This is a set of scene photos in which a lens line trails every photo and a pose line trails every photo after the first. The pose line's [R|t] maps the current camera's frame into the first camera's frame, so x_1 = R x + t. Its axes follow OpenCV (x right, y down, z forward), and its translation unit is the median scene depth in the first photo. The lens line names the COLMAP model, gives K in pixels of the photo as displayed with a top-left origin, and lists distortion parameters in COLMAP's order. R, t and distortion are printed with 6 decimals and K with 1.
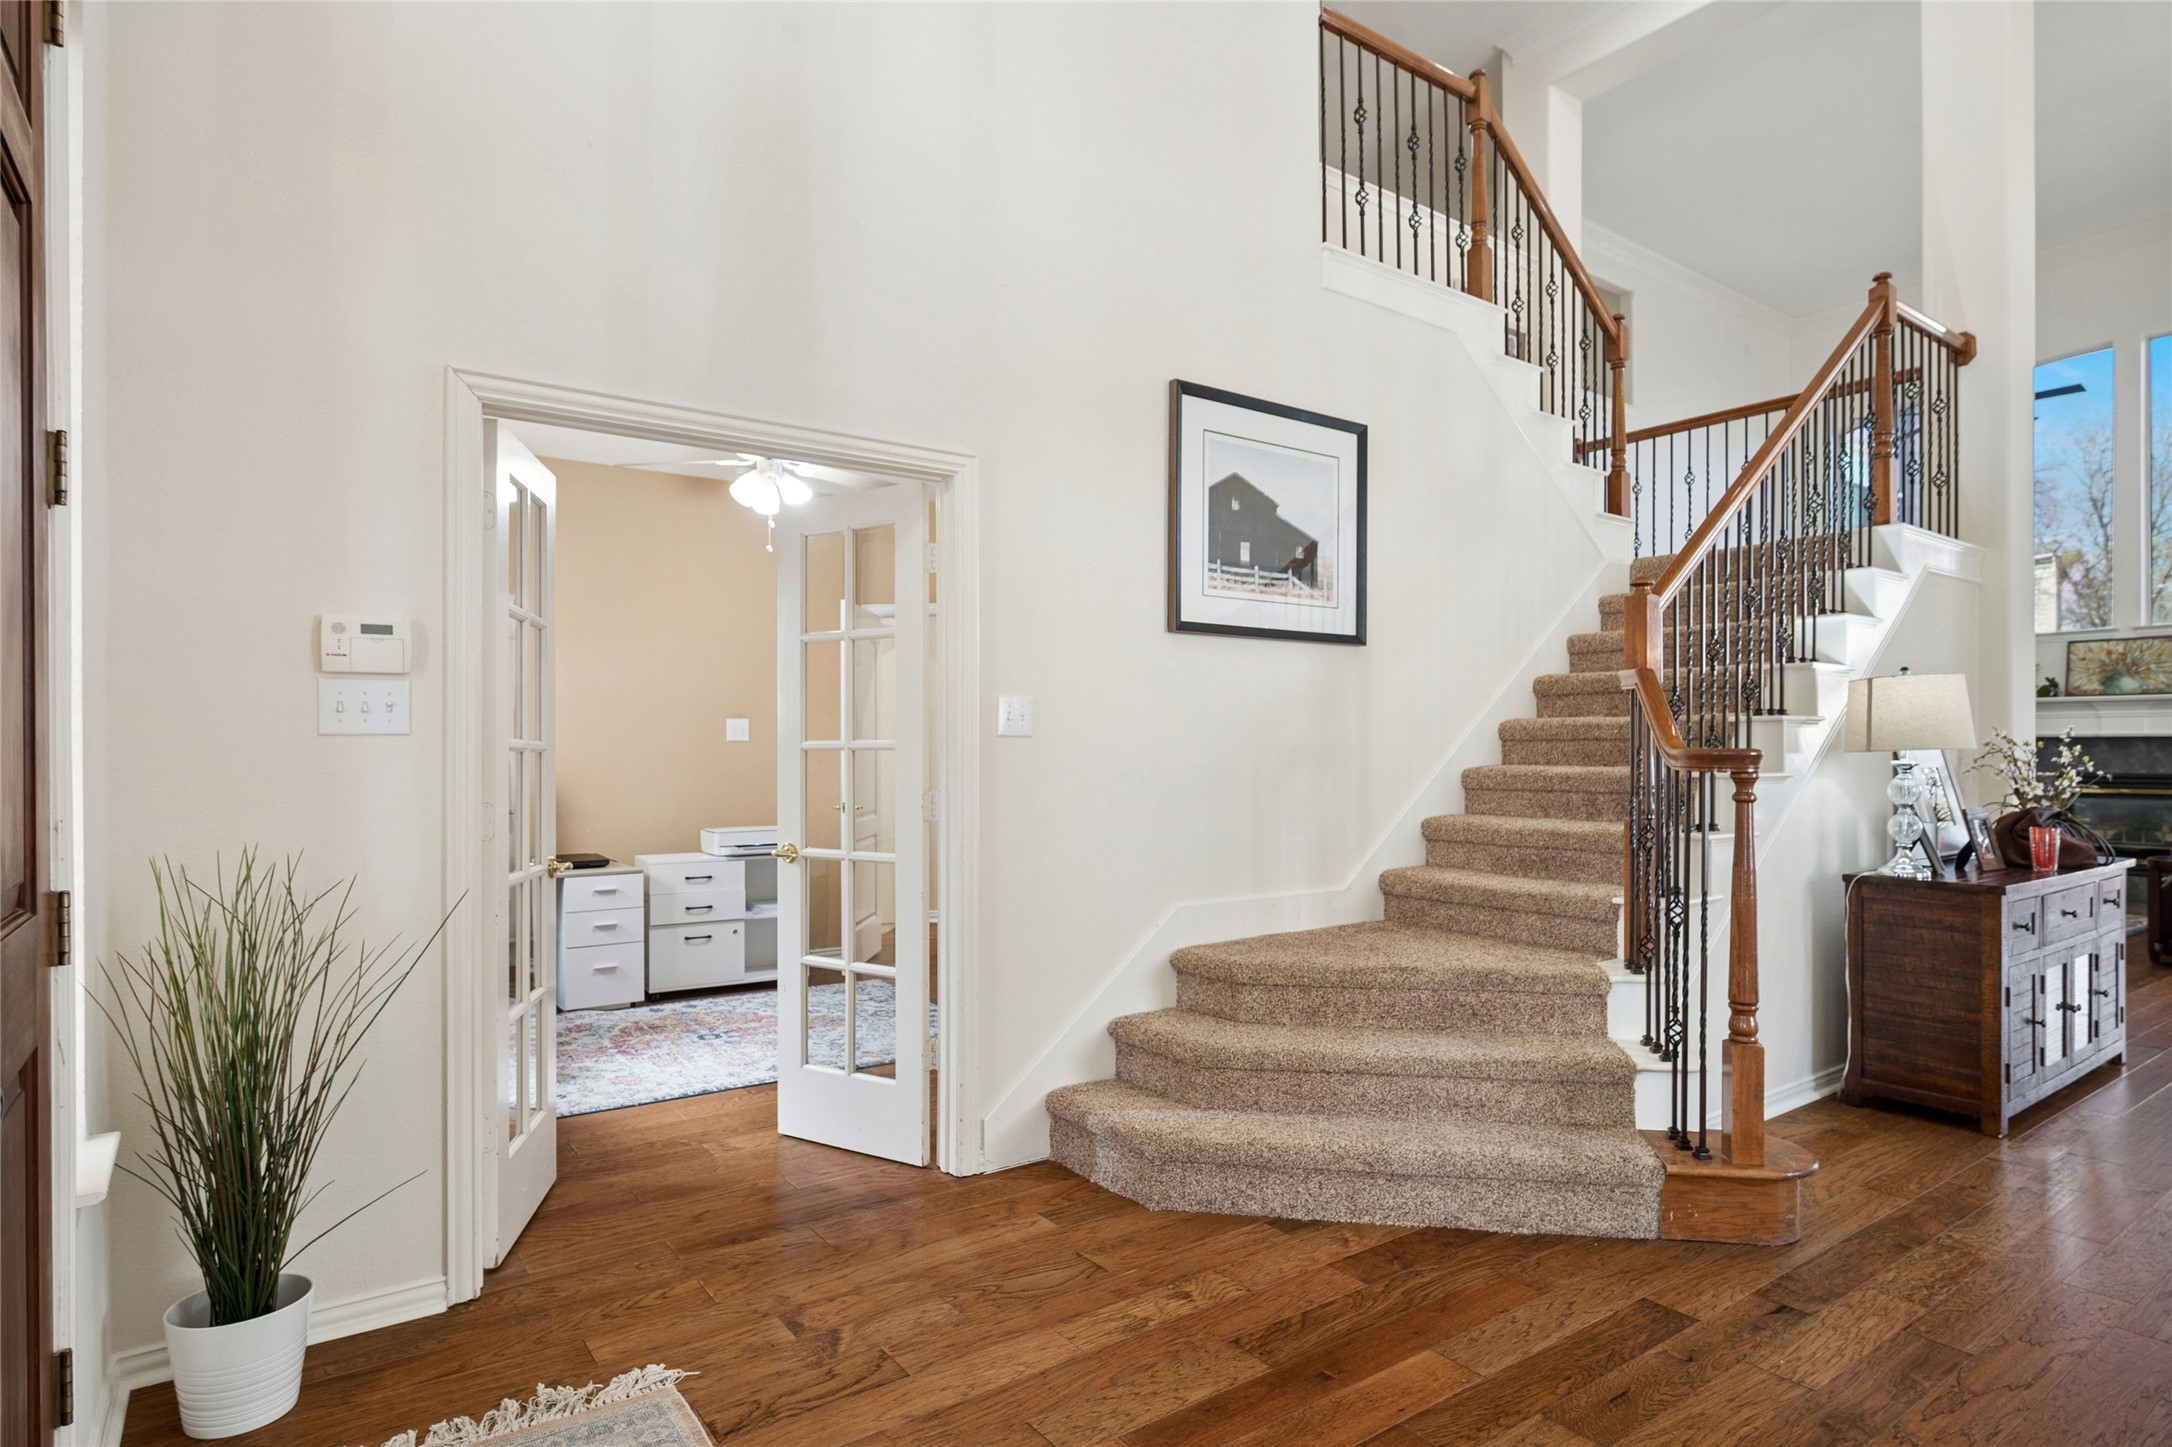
lens RADIAL K [[1175.9, 0, 1085.0], [0, 1175.9, 732.4], [0, 0, 1]] dist [0.000076, 0.000019]
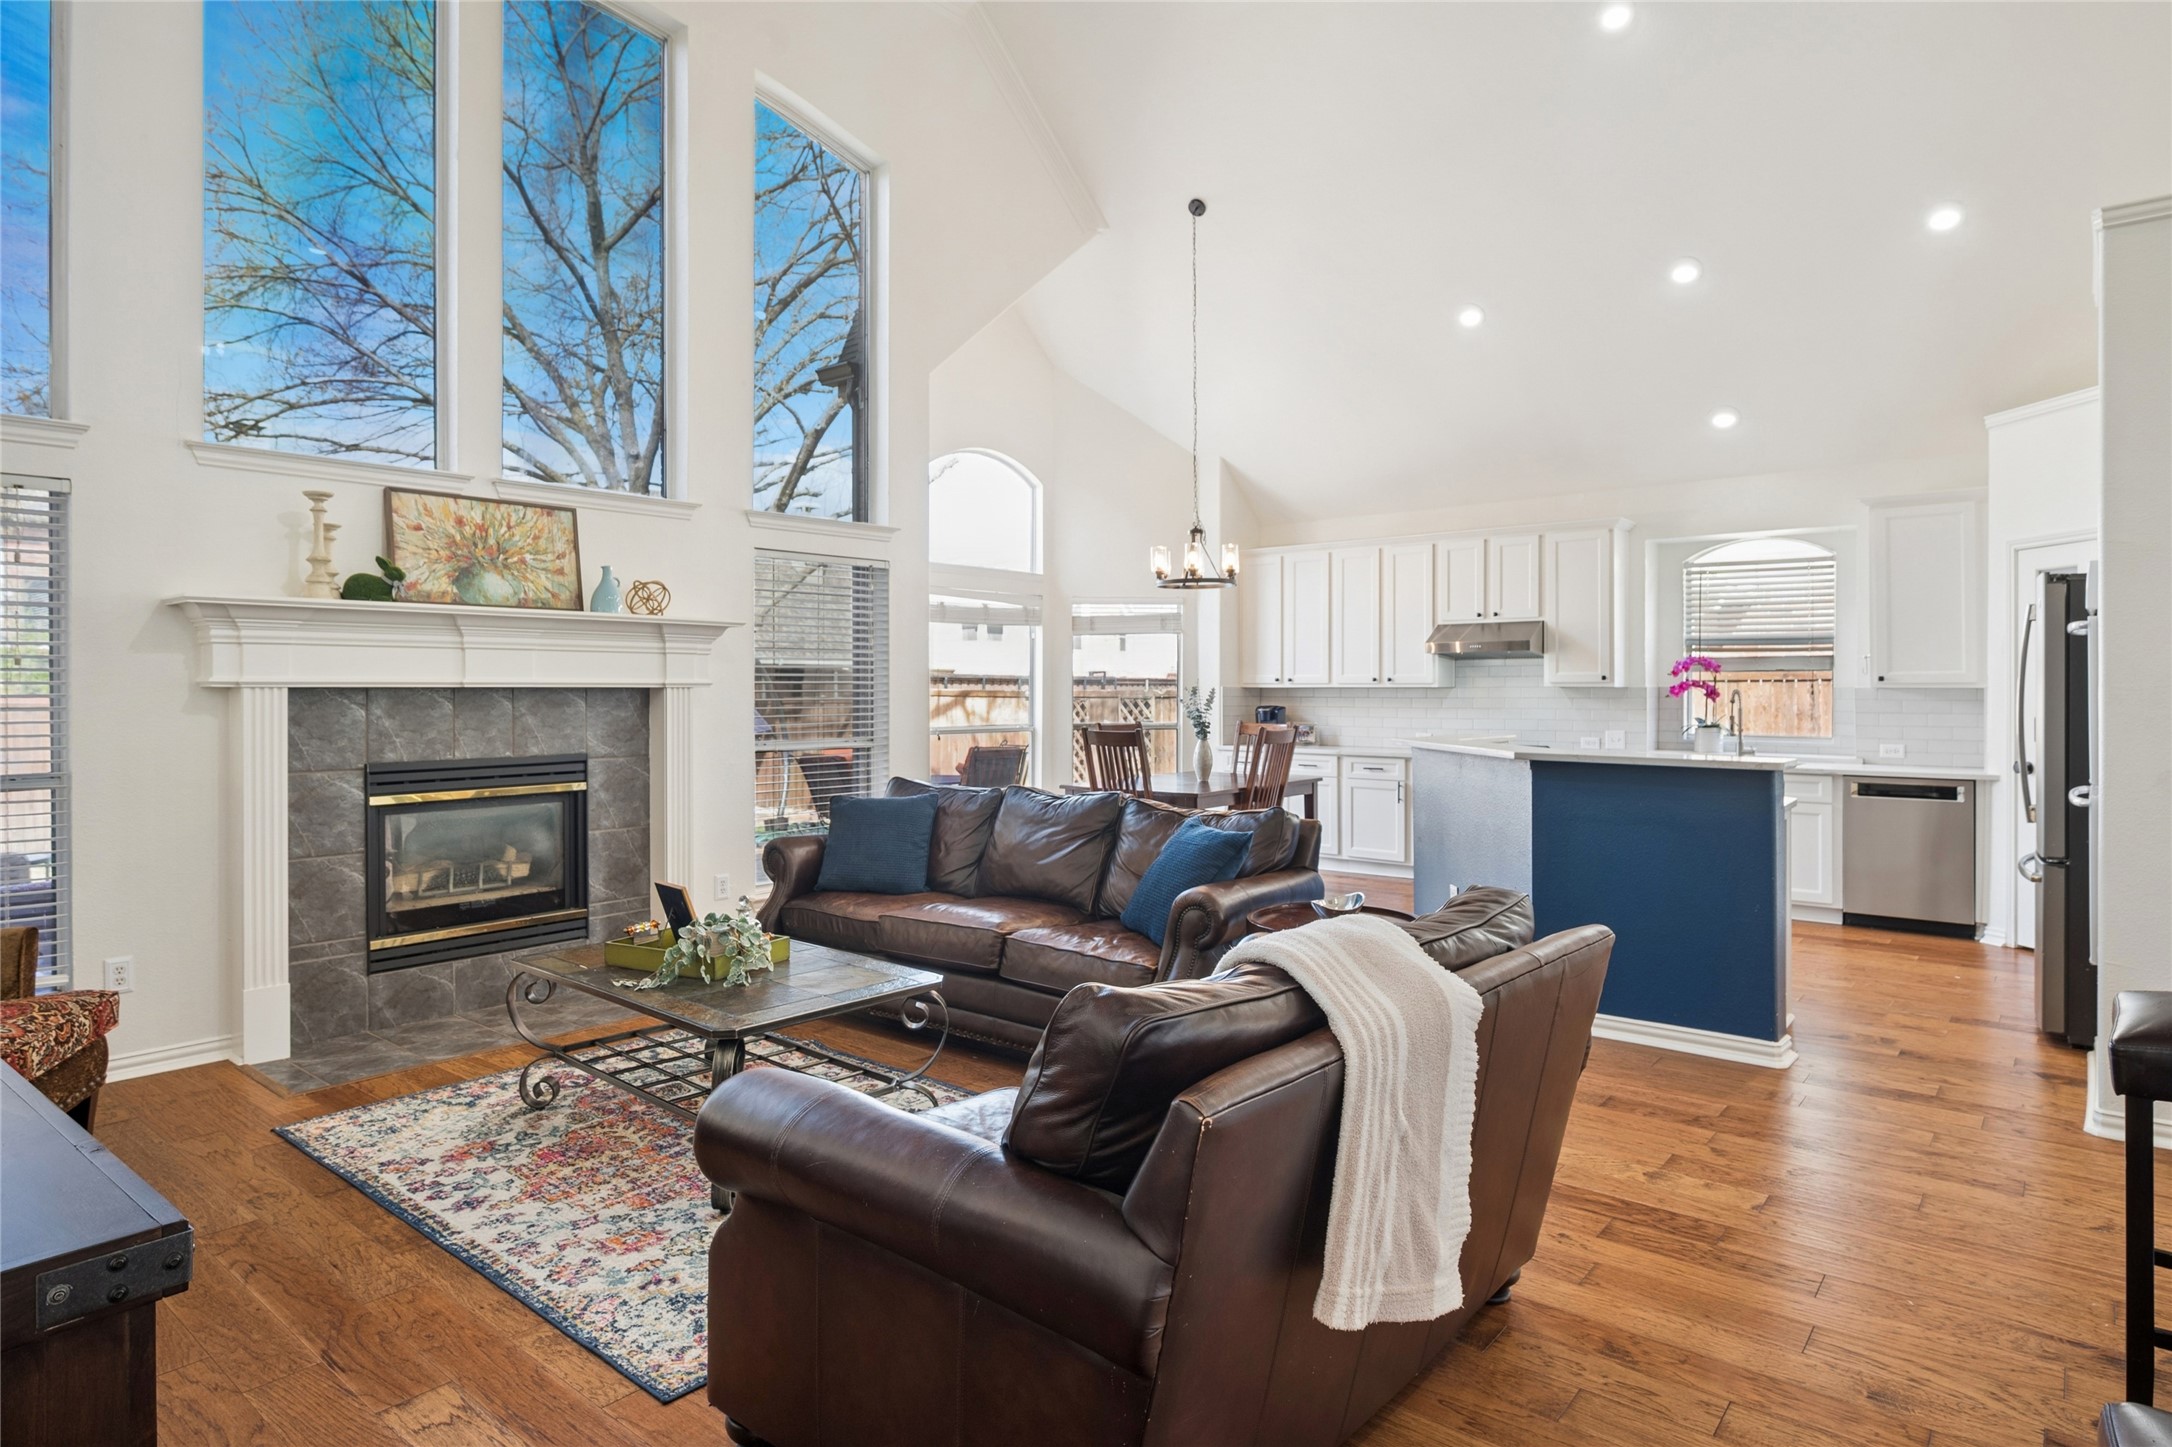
lens RADIAL K [[1183.8, 0, 1086.1], [0, 1183.8, 710.2], [0, 0, 1]] dist [-0.000157, -0.000006]
pose [[-0.263767, -0.010113, 0.964533, 0.309422], [-0.002253, 0.999949, 0.009868, 0.007767], [-0.964584, 0.000429, -0.263776, 0.877737]]
